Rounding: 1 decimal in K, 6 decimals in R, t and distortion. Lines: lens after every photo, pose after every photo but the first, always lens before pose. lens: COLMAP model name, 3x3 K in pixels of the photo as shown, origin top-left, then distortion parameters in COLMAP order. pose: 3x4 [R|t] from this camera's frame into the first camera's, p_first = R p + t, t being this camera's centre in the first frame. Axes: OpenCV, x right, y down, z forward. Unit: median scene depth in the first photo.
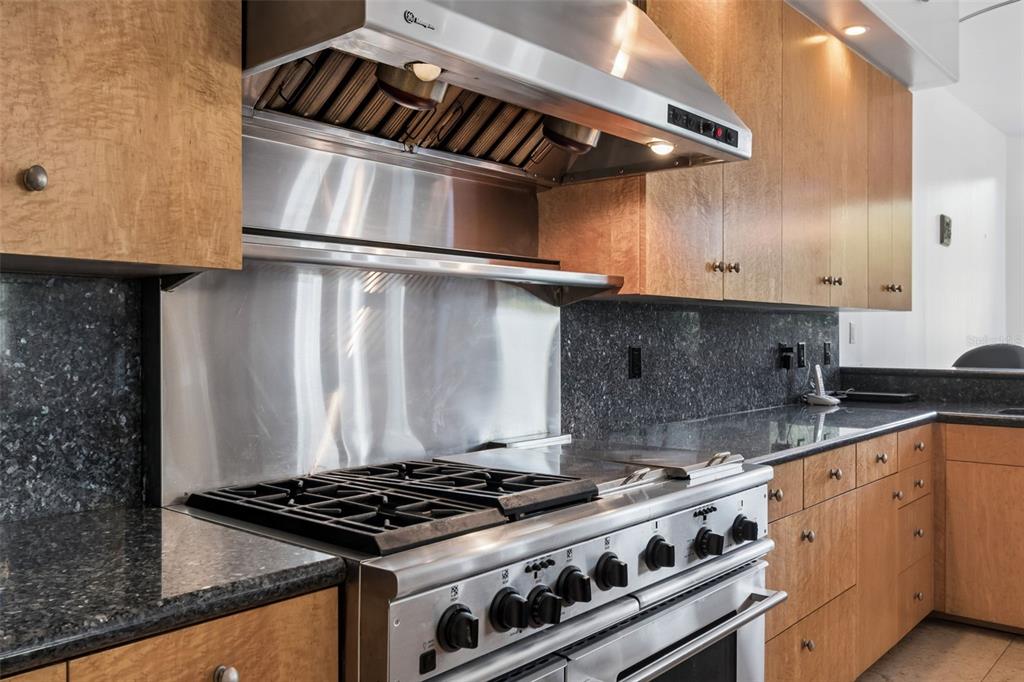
lens RADIAL K [[850.2, 0, 522.6], [0, 850.2, 335.5], [0, 0, 1]] dist [0.002989, 0.001187]
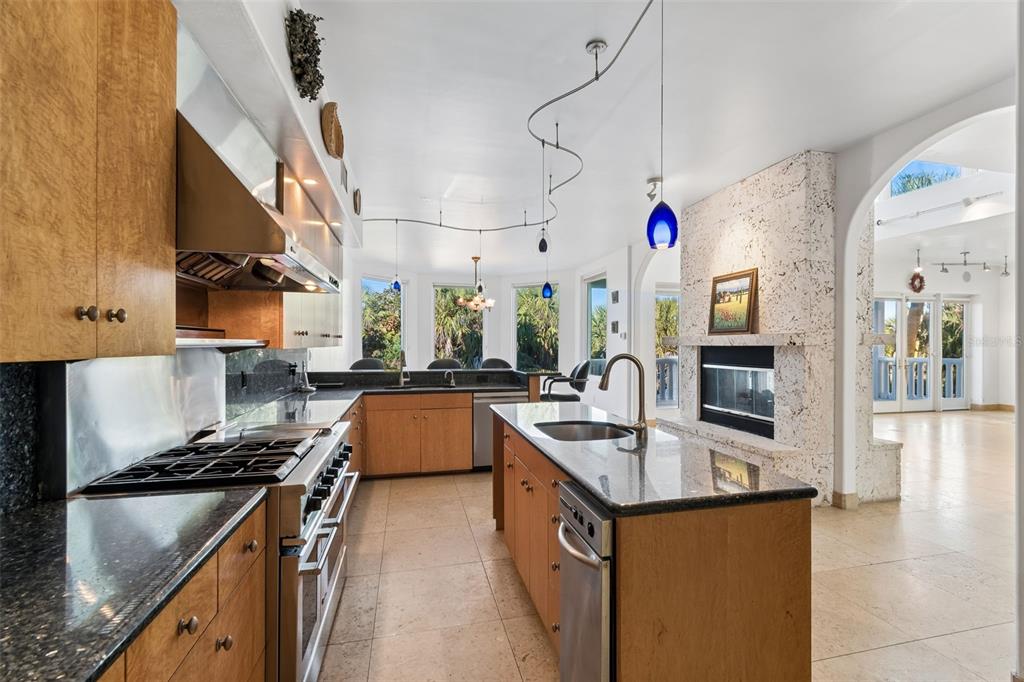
lens RADIAL K [[451.0, 0, 520.3], [0, 451.0, 343.8], [0, 0, 1]] dist [0.000493, 0.000154]
pose [[0.585564, 0.001288, 0.810625, -0.508763], [-0.000801, 0.999999, -0.001011, -0.073967], [-0.810626, -0.000057, 0.585565, -0.156983]]
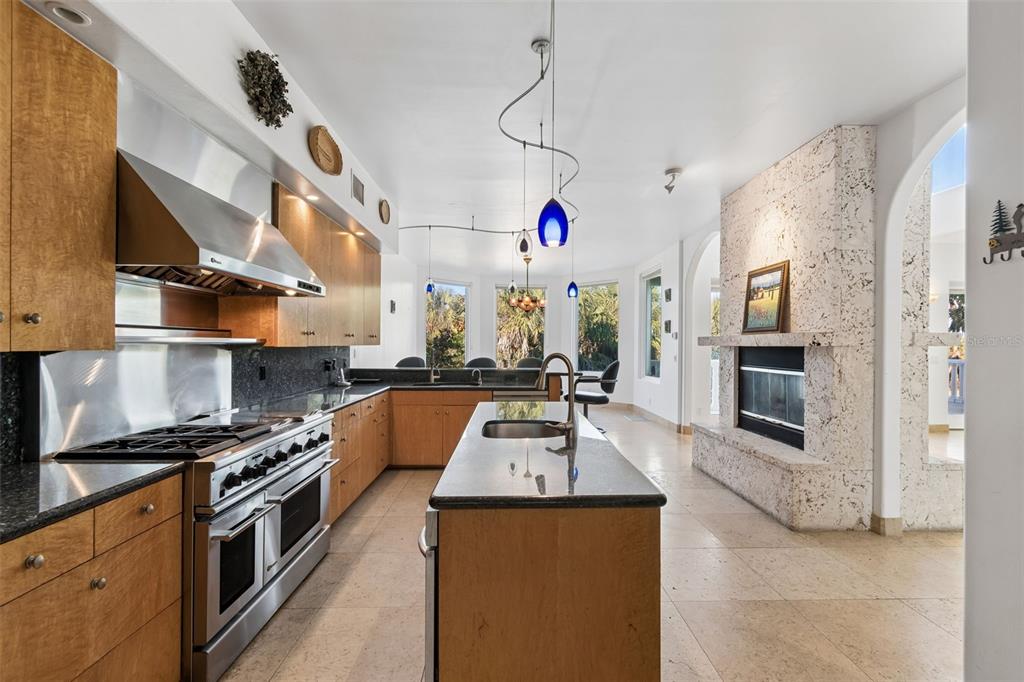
lens RADIAL K [[451.0, 0, 520.3], [0, 451.0, 343.8], [0, 0, 1]] dist [0.000493, 0.000154]
pose [[0.739667, 0.004003, 0.672961, -0.249620], [-0.004475, 0.999989, -0.001029, -0.071448], [-0.672958, -0.002251, 0.739677, -0.487634]]
